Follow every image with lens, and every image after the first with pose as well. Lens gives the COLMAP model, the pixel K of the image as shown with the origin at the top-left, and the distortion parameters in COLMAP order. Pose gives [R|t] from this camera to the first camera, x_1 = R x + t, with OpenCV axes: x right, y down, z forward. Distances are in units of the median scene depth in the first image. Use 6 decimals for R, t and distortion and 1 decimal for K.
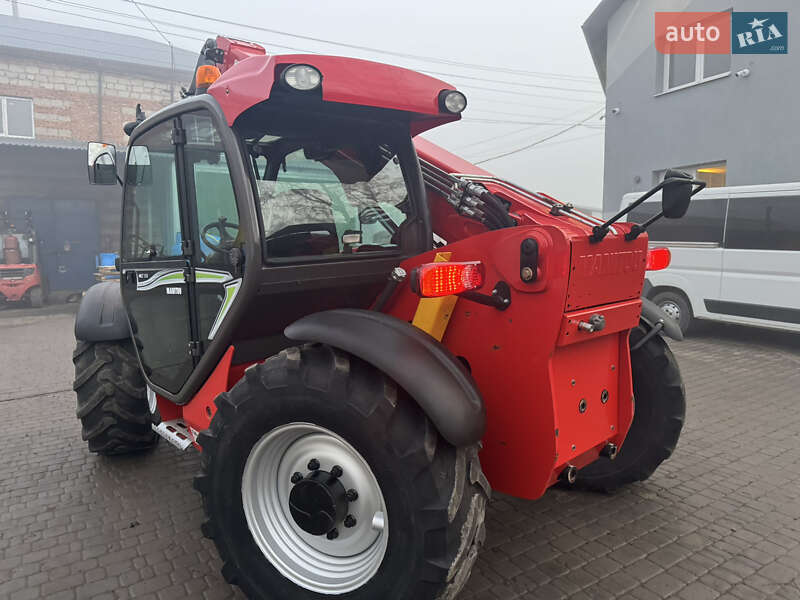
lens RADIAL K [[568.9, 0, 392.3], [0, 568.9, 295.7], [0, 0, 1]] dist [0.006901, 0.000687]
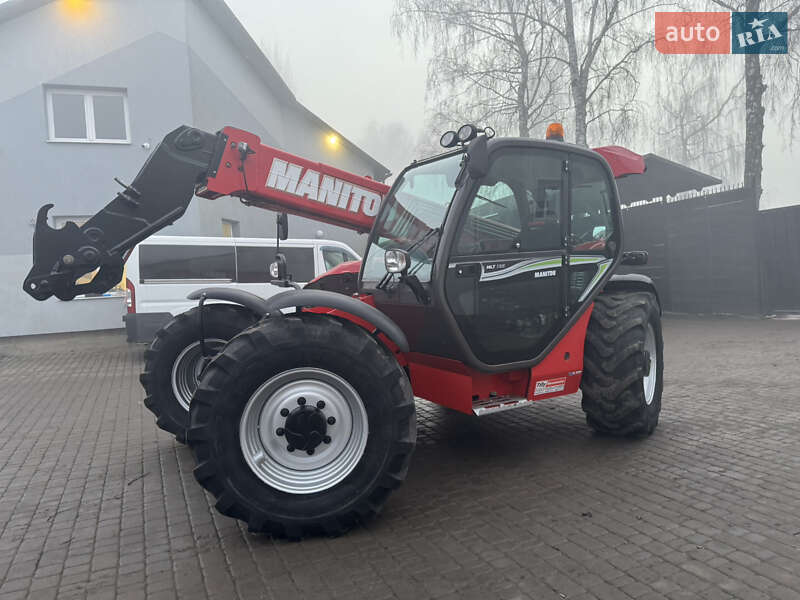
lens RADIAL K [[563.5, 0, 400.0], [0, 563.5, 300.0], [0, 0, 1]] dist [0.050690, -0.053333]
pose [[0.136749, -0.026617, 0.990248, -1.559103], [0.135927, 0.990688, 0.007858, -0.004092], [-0.981236, 0.133527, 0.139094, 1.041598]]
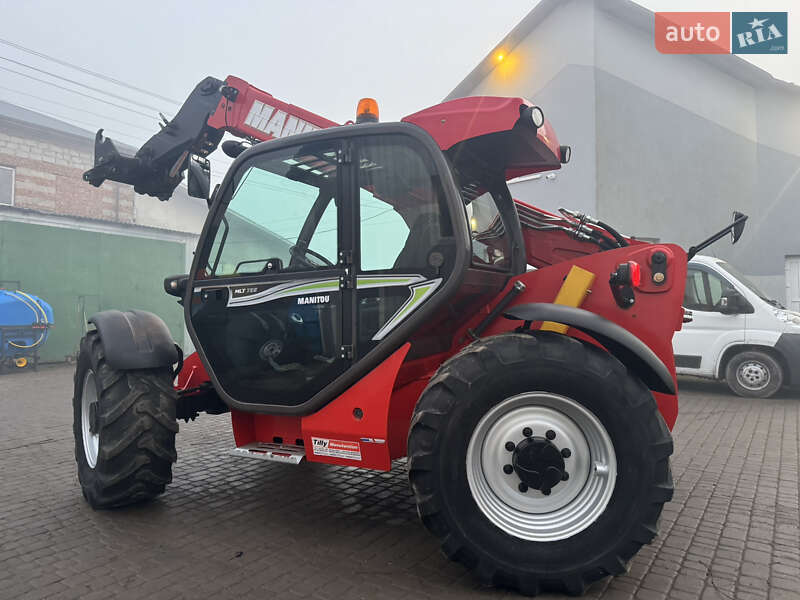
lens RADIAL K [[563.5, 0, 400.0], [0, 563.5, 300.0], [0, 0, 1]] dist [0.050690, -0.053333]
pose [[0.920812, 0.023578, 0.389294, -0.573872], [0.027143, 0.991876, -0.124275, 0.111420], [-0.389062, 0.125001, 0.912692, -0.002976]]
